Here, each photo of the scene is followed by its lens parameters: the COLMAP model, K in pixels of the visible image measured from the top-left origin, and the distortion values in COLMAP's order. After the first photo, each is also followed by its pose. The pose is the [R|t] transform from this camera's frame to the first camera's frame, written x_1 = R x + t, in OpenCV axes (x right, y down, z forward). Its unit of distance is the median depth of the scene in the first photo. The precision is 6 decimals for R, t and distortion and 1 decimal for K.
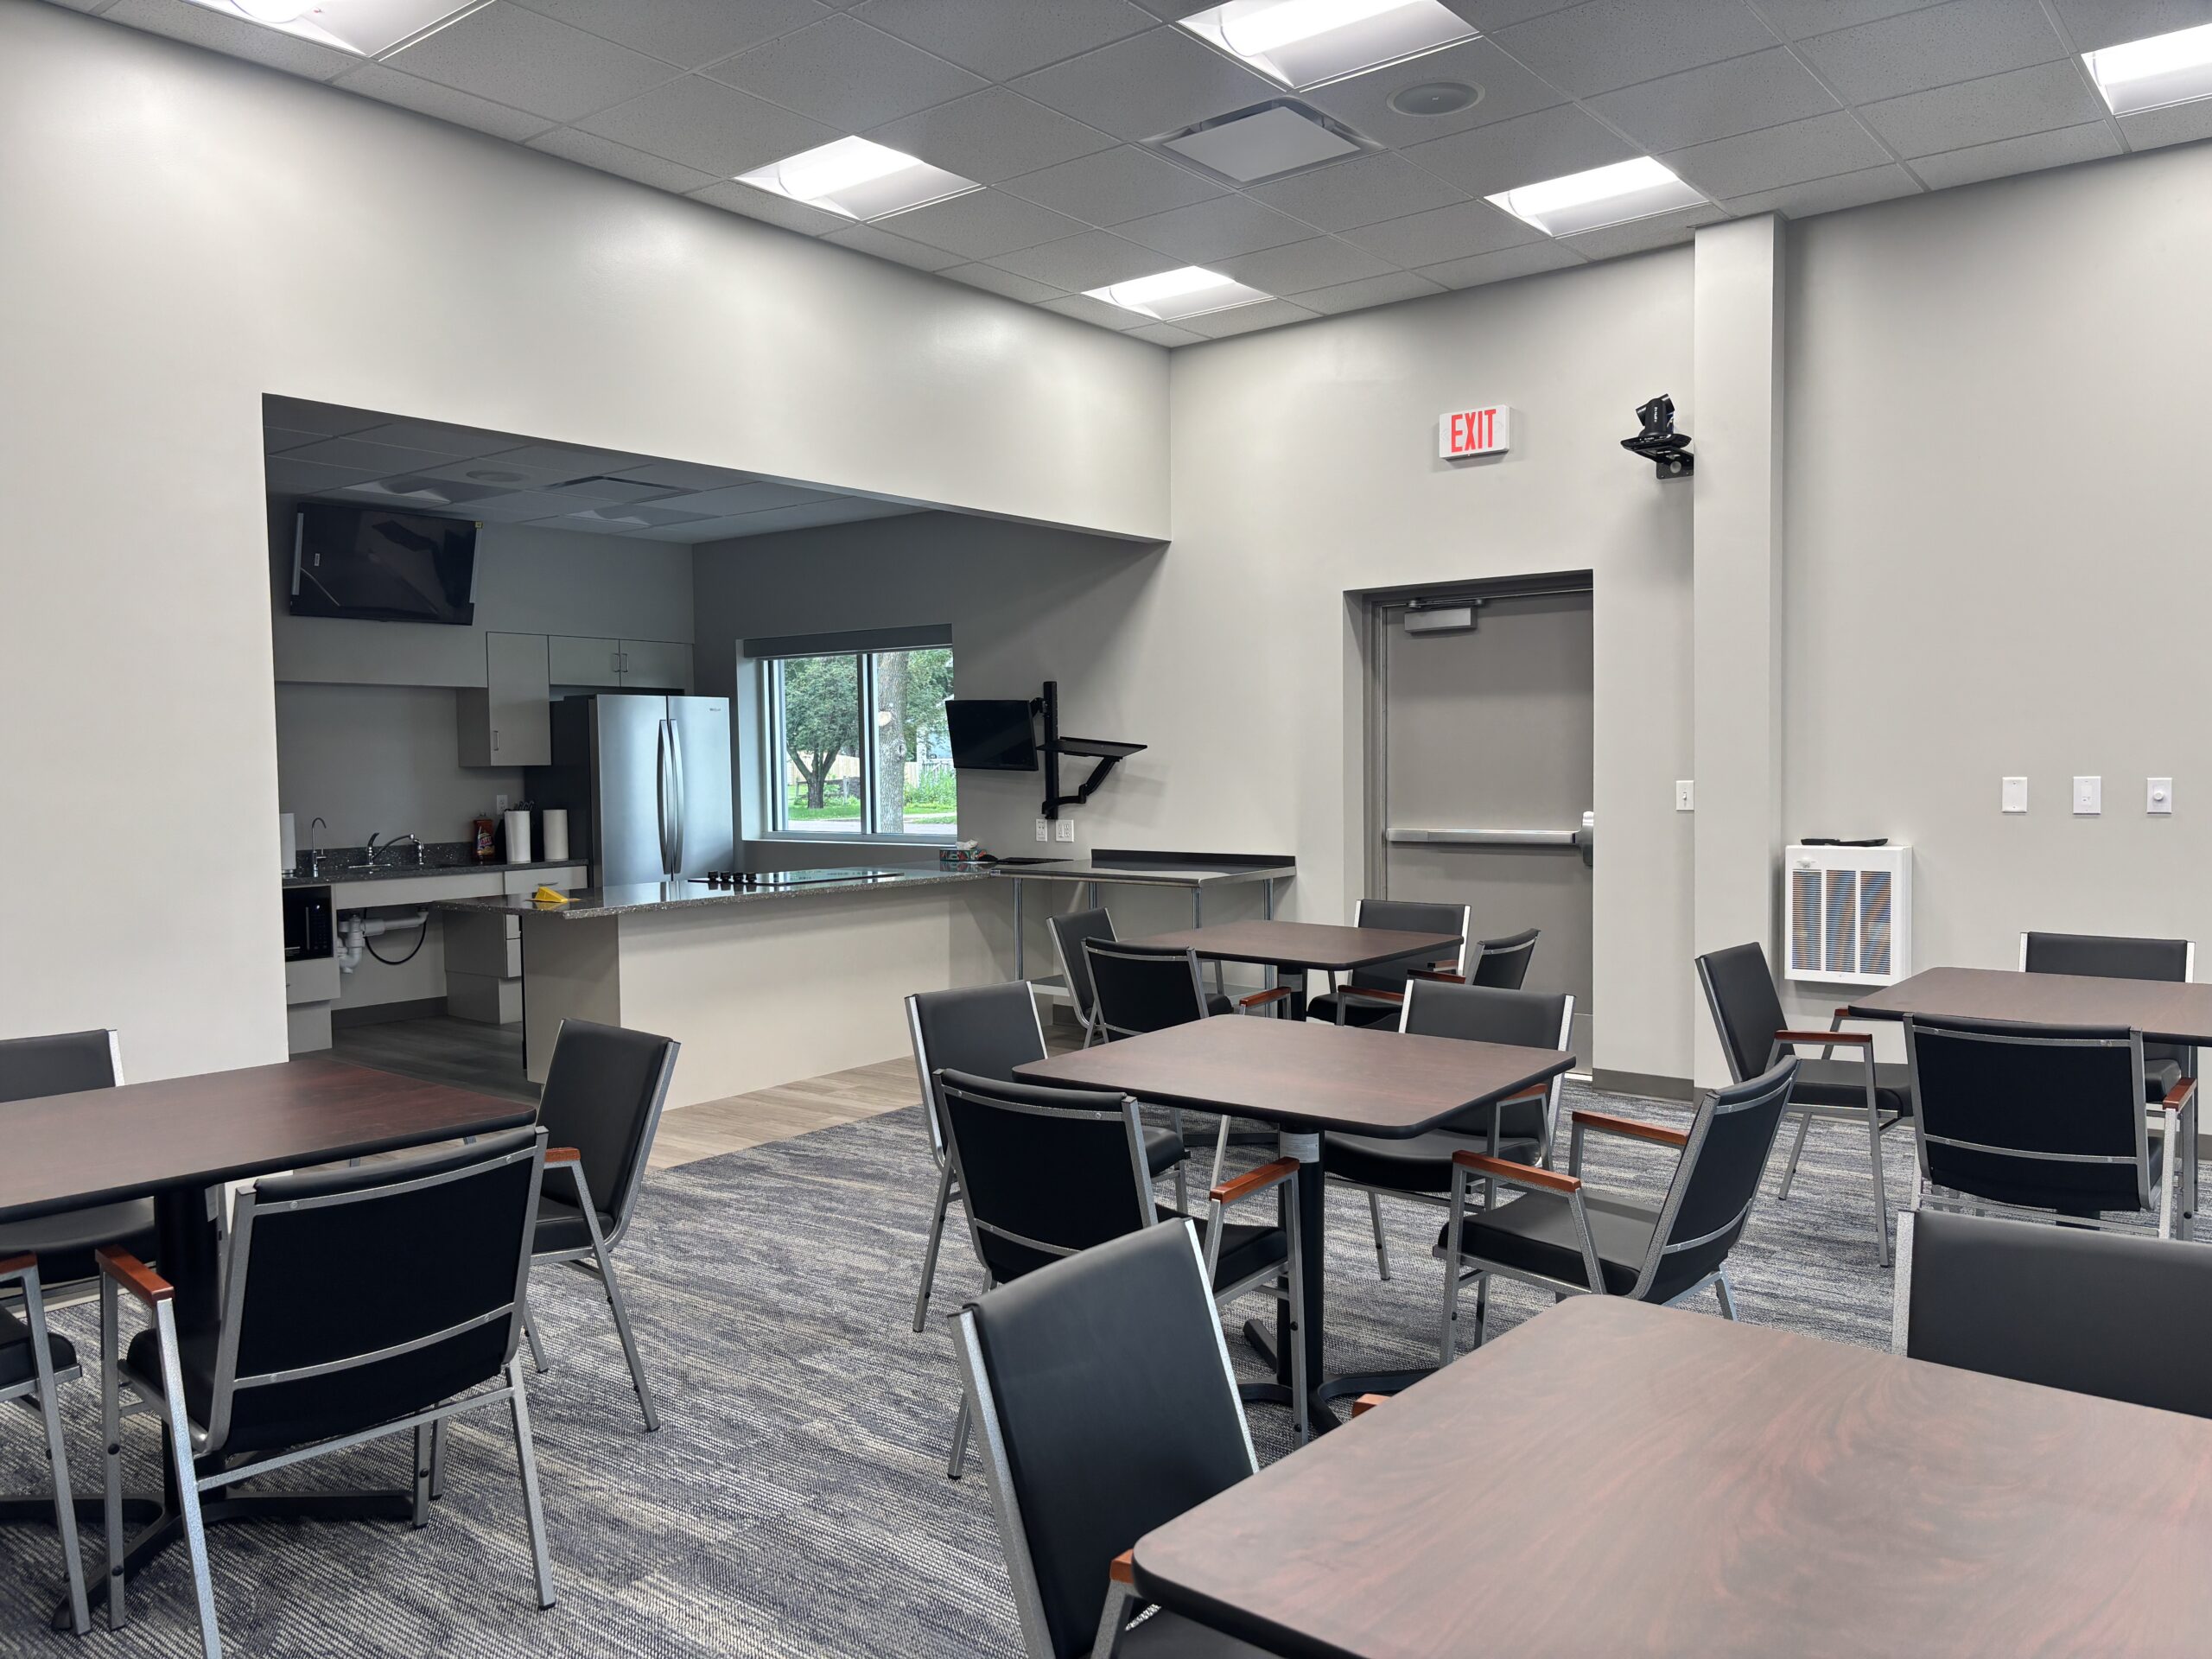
lens RADIAL K [[1687.9, 0, 1106.0], [0, 1687.9, 829.5], [0, 0, 1]] dist [0.068327, 0.000351]
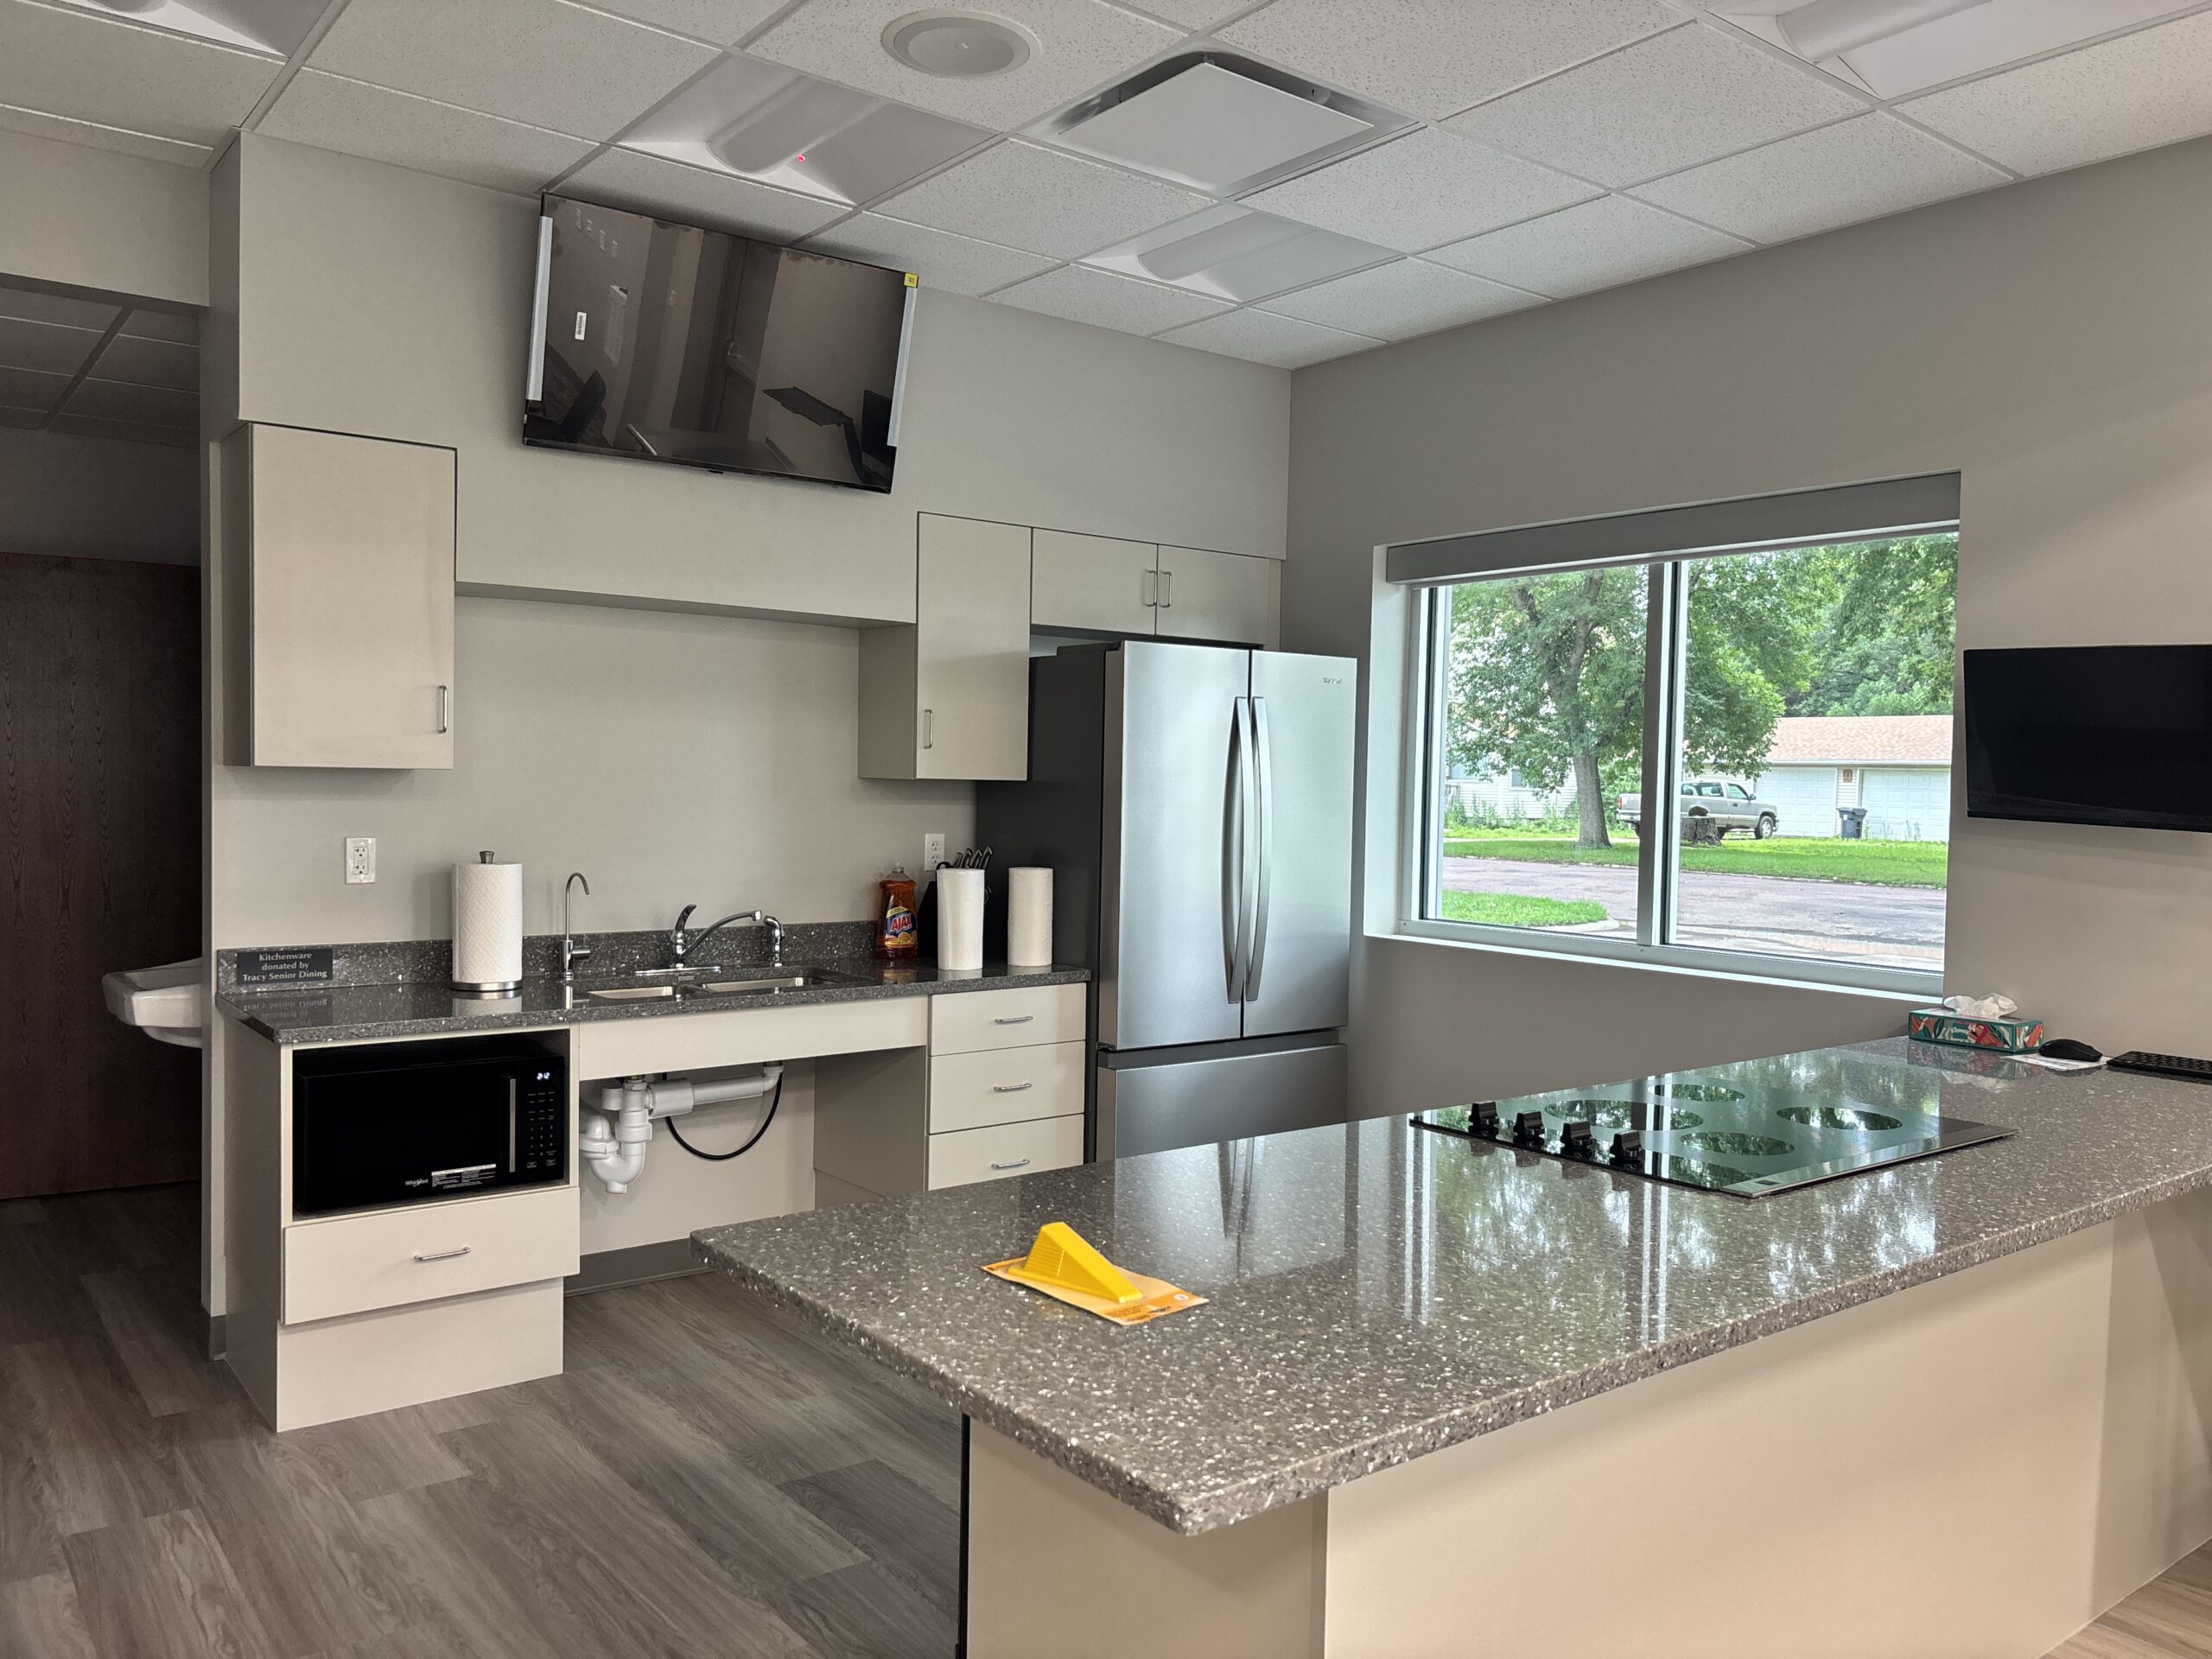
lens RADIAL K [[1665.6, 0, 1106.0], [0, 1665.6, 829.5], [0, 0, 1]] dist [0.478116, -0.000229]
pose [[0.970818, 0.039982, -0.236461, -0.185038], [-0.042344, 0.999091, -0.004914, -0.021691], [0.236049, 0.014784, 0.971629, 0.520824]]
